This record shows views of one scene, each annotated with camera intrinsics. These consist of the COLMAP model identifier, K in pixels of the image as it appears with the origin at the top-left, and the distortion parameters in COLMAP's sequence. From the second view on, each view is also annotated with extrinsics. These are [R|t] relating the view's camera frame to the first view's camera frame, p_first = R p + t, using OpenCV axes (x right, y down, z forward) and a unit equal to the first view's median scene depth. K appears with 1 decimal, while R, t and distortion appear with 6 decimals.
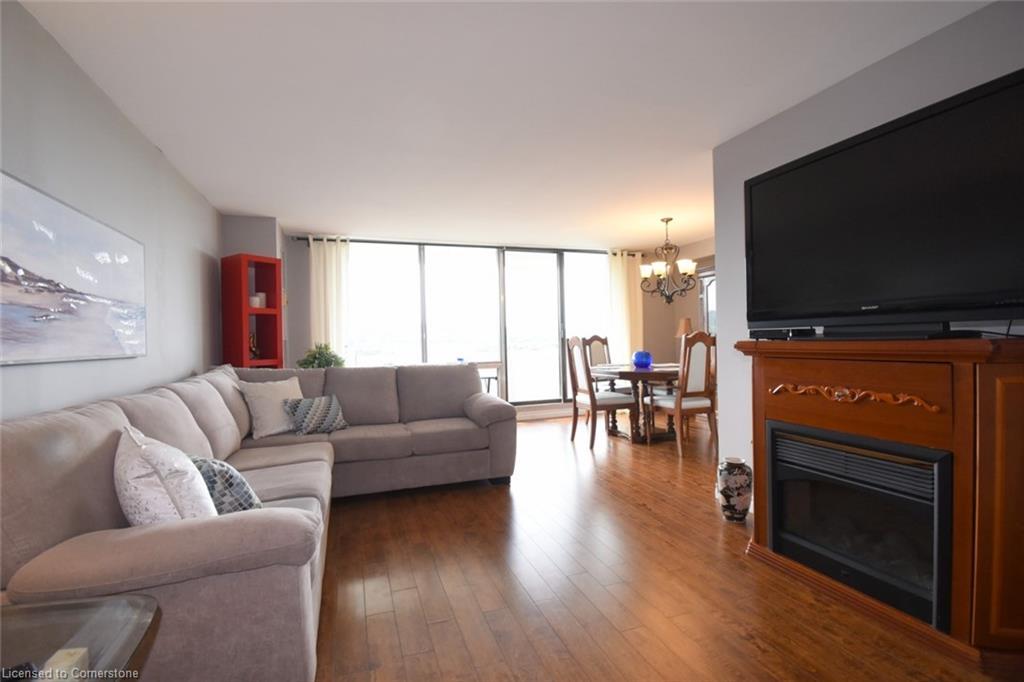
lens RADIAL K [[461.0, 0, 510.3], [0, 461.0, 338.8], [0, 0, 1]] dist [0.019097, -0.026809]
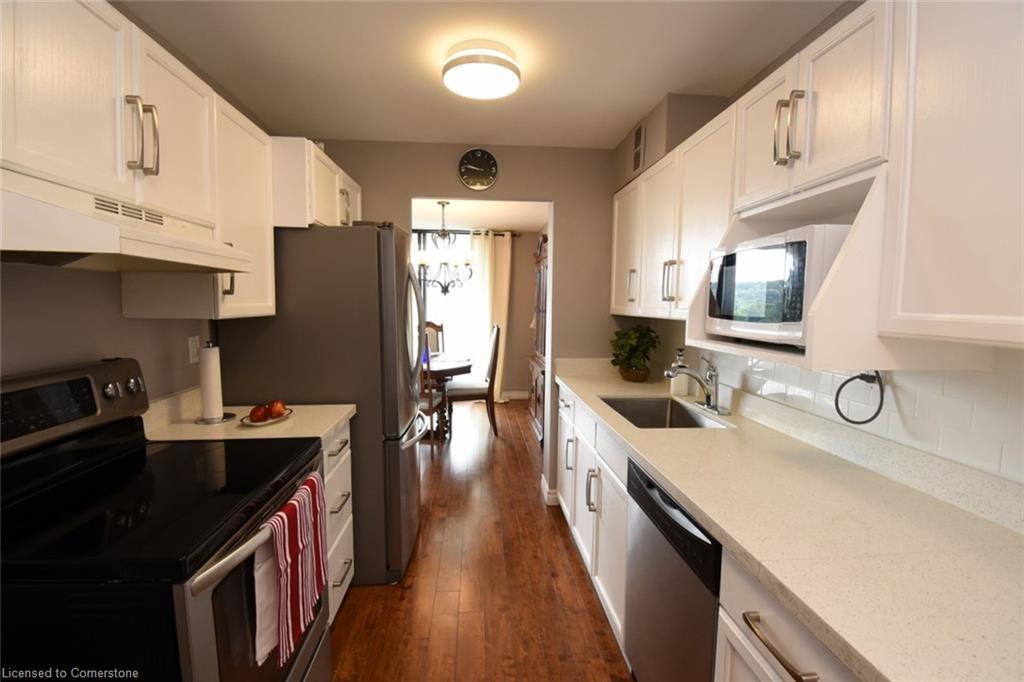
lens RADIAL K [[461.0, 0, 510.3], [0, 461.0, 338.8], [0, 0, 1]] dist [0.019097, -0.026809]
pose [[0.963590, 0.049985, -0.262671, 0.951305], [-0.029685, 0.996297, 0.080692, -0.086110], [0.265732, -0.069957, 0.961505, 0.175772]]
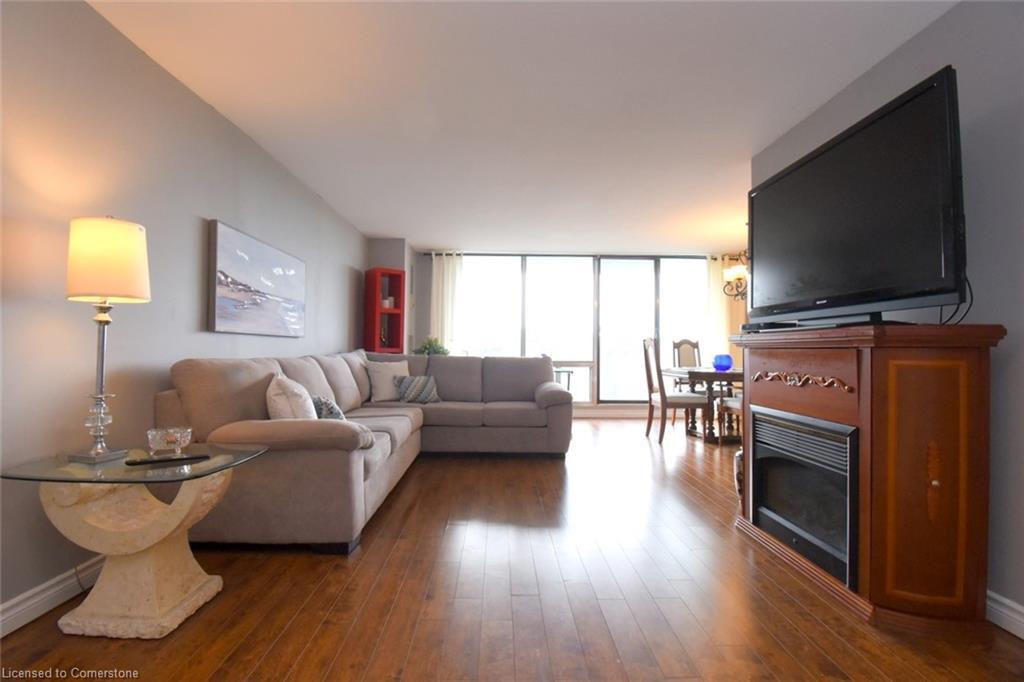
lens RADIAL K [[461.0, 0, 510.3], [0, 461.0, 338.8], [0, 0, 1]] dist [0.019097, -0.026809]
pose [[0.951099, 0.024653, -0.307902, 0.205096], [-0.030728, 0.999417, -0.014897, 0.030375], [0.307355, 0.023630, 0.951301, -0.144297]]
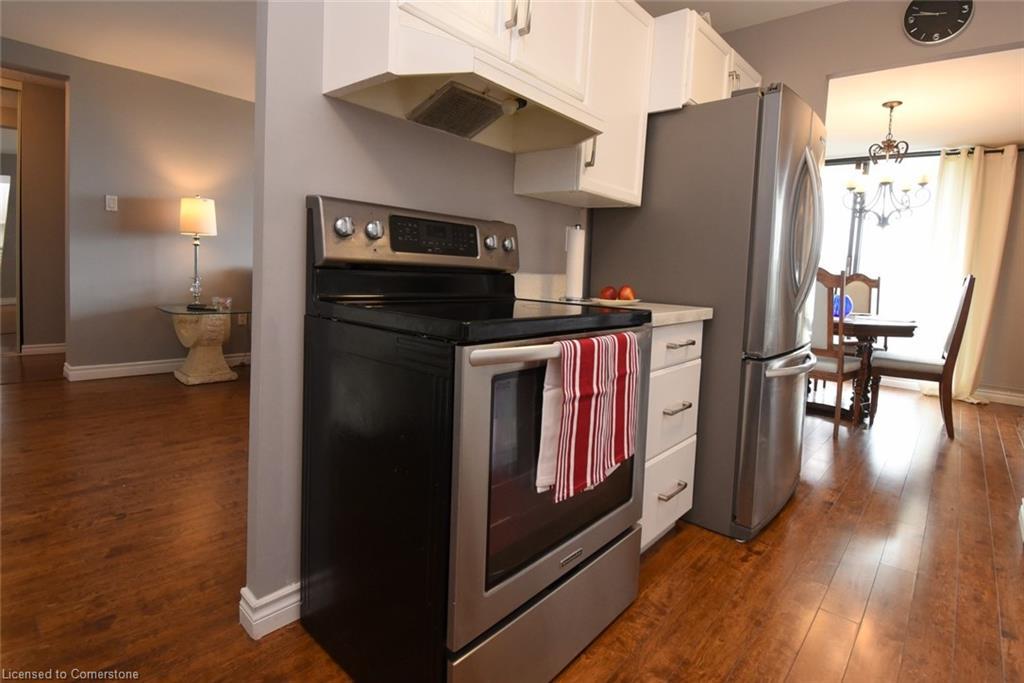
lens RADIAL K [[502.0, 0, 533.6], [0, 502.0, 300.8], [0, 0, 1]] dist [0.025930, -0.031508]
pose [[0.497031, 0.106661, -0.861152, 0.979415], [-0.065070, 0.994204, 0.085584, 0.000217], [0.865290, 0.013497, 0.501091, 0.237461]]
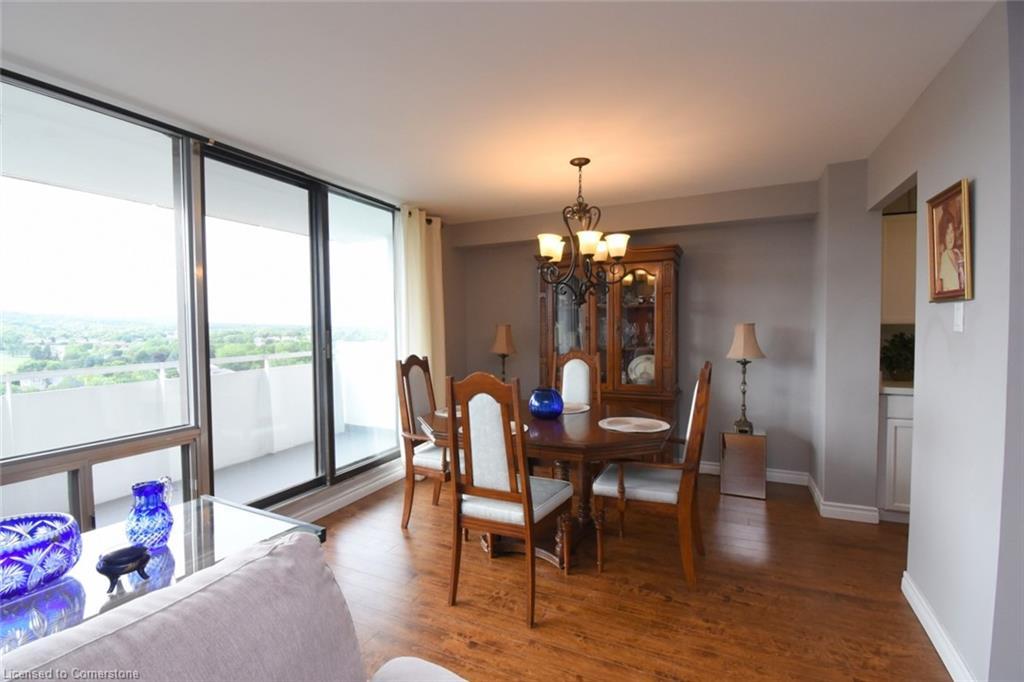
lens RADIAL K [[461.0, 0, 510.3], [0, 461.0, 338.8], [0, 0, 1]] dist [0.019097, -0.026809]
pose [[0.704001, -0.006031, 0.710174, -0.184437], [-0.004087, 0.999913, 0.012543, -0.053362], [-0.710187, -0.011733, 0.703915, 0.850306]]
